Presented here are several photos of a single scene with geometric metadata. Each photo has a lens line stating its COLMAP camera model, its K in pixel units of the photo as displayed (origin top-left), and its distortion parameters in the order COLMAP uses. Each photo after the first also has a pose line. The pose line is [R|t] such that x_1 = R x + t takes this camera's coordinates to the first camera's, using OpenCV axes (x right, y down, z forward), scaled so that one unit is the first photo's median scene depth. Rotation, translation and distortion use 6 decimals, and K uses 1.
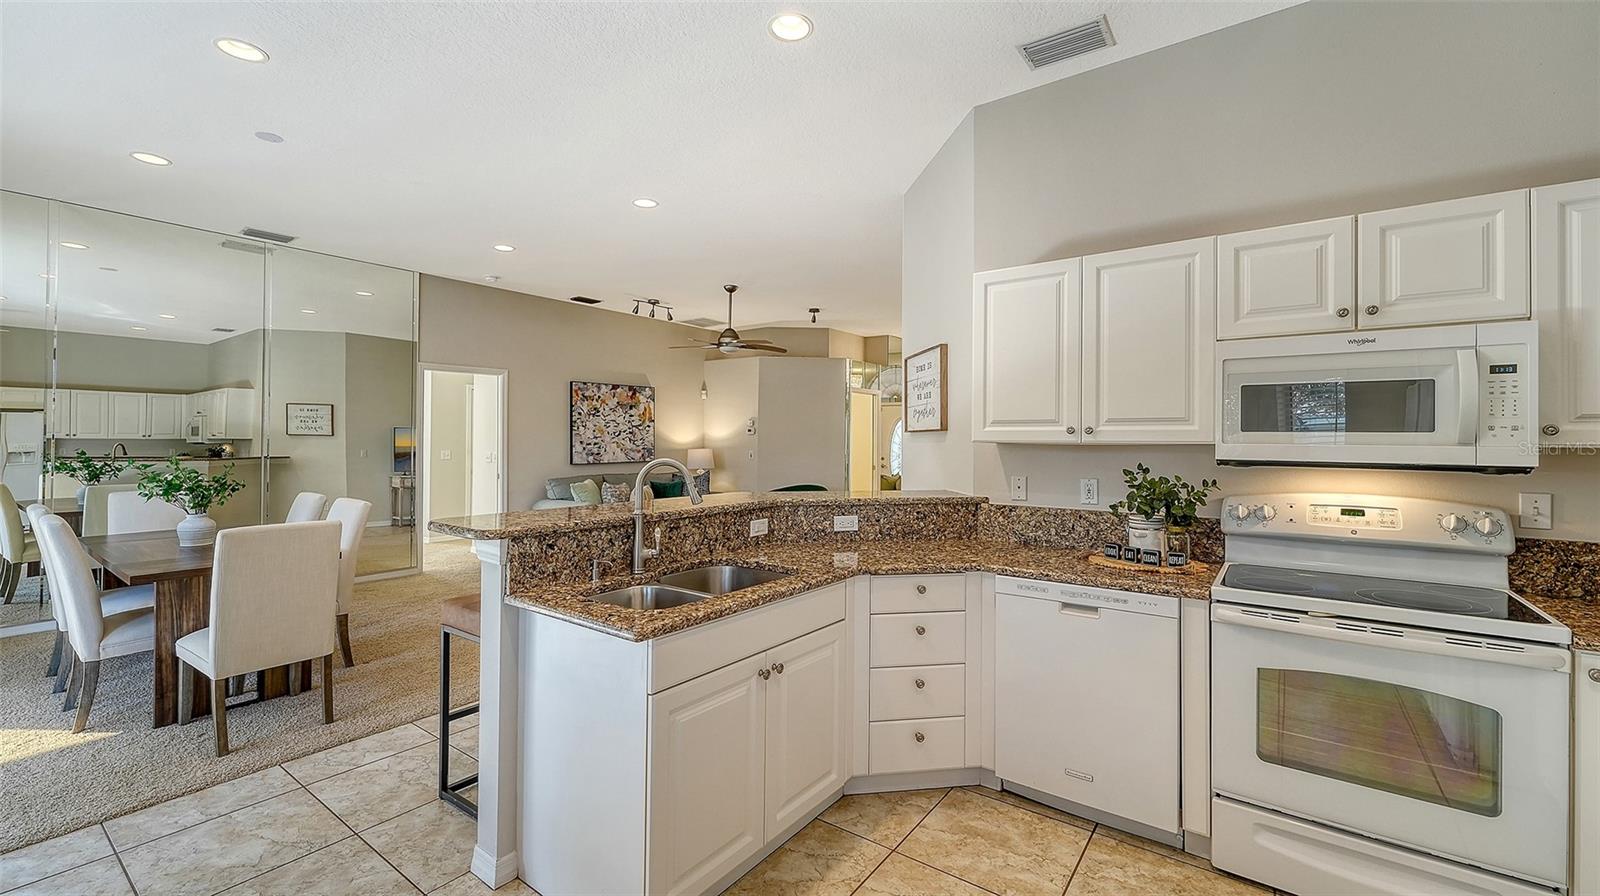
lens RADIAL K [[645.3, 0, 799.6], [0, 645.3, 437.6], [0, 0, 1]] dist [-0.000015, -0.000078]
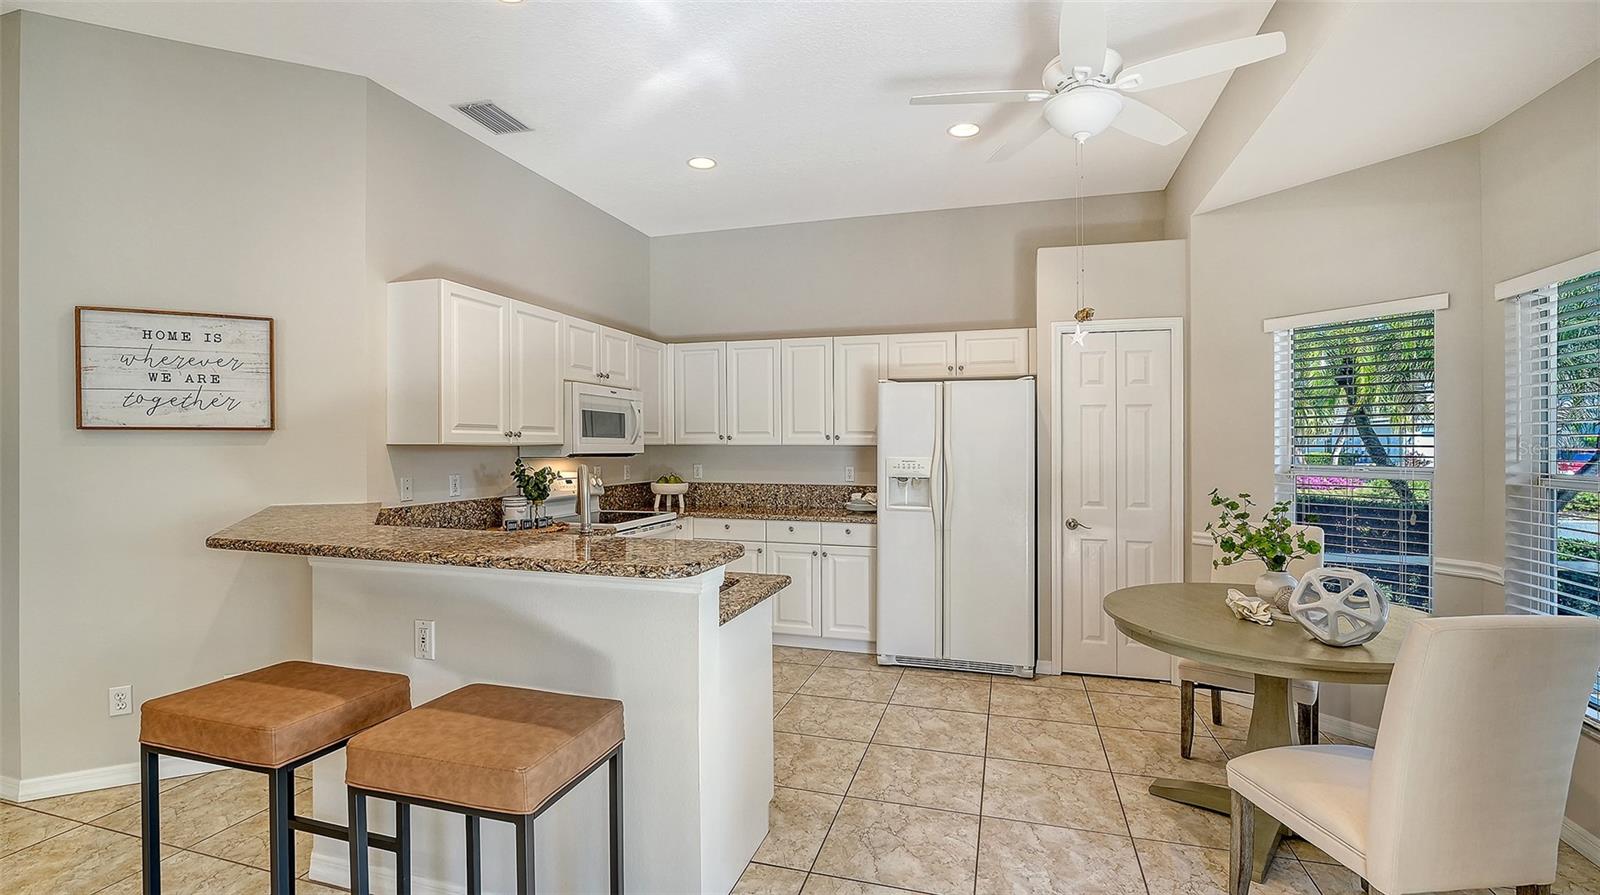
lens RADIAL K [[702.0, 0, 799.0], [0, 702.0, 448.6], [0, 0, 1]] dist [-0.017667, -0.000563]
pose [[-0.335984, -0.010413, 0.941810, -0.346934], [-0.005812, 0.999943, 0.008982, 0.000374], [-0.941850, -0.002456, -0.336026, 0.300654]]
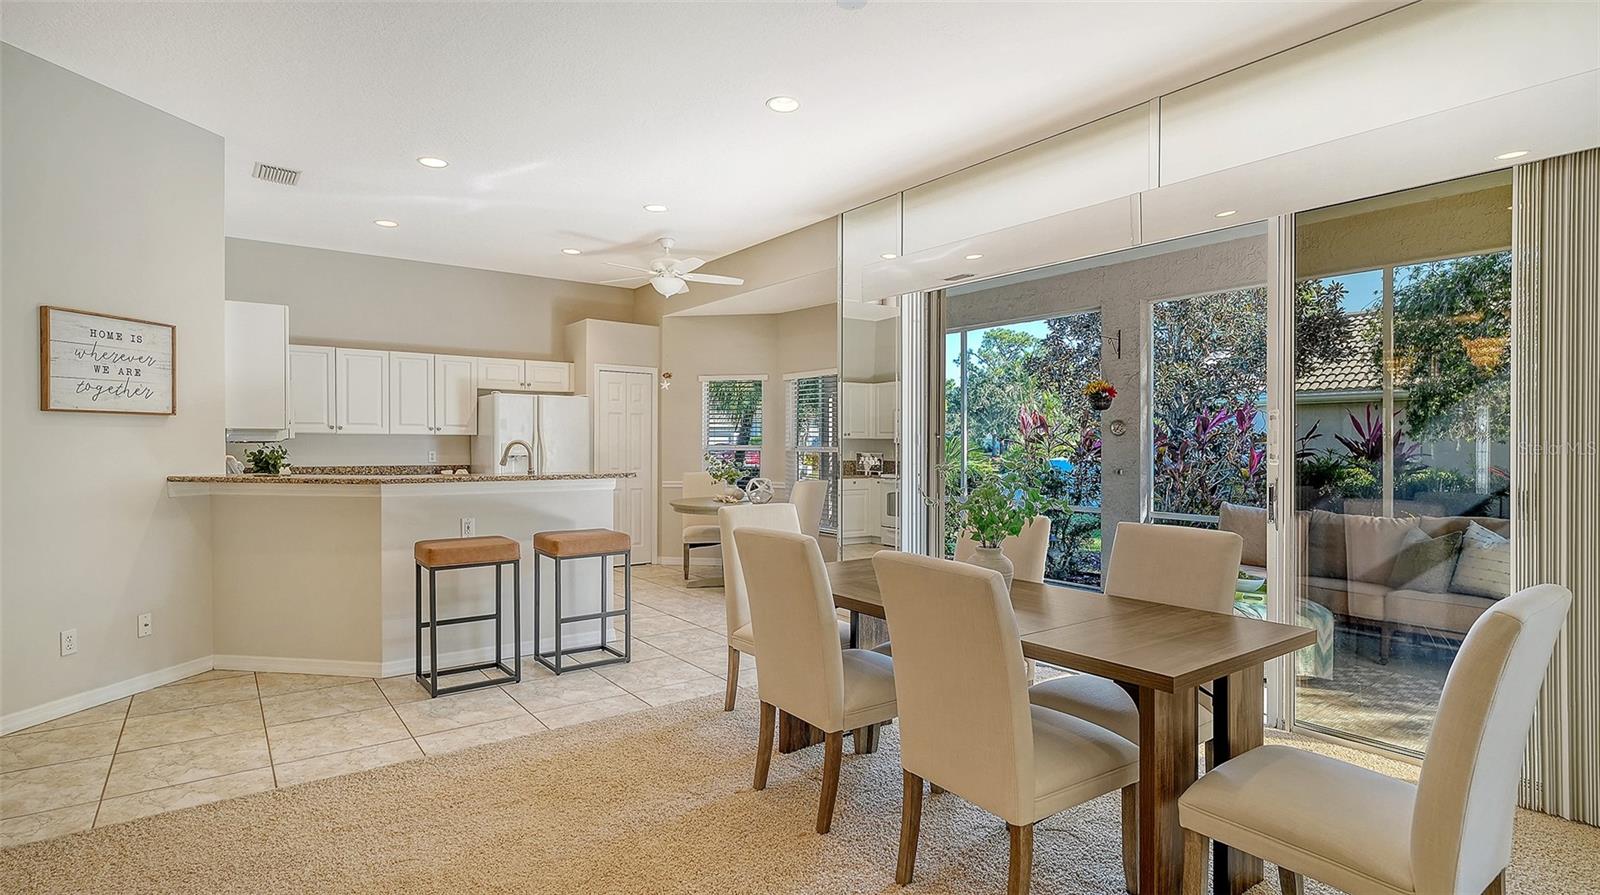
lens RADIAL K [[781.1, 0, 793.4], [0, 781.1, 442.6], [0, 0, 1]] dist [-0.003769, -0.000641]
pose [[-0.955184, -0.007271, 0.295923, -0.452684], [-0.008984, 0.999950, -0.004432, 0.012355], [-0.295876, -0.006892, -0.955202, 0.817039]]
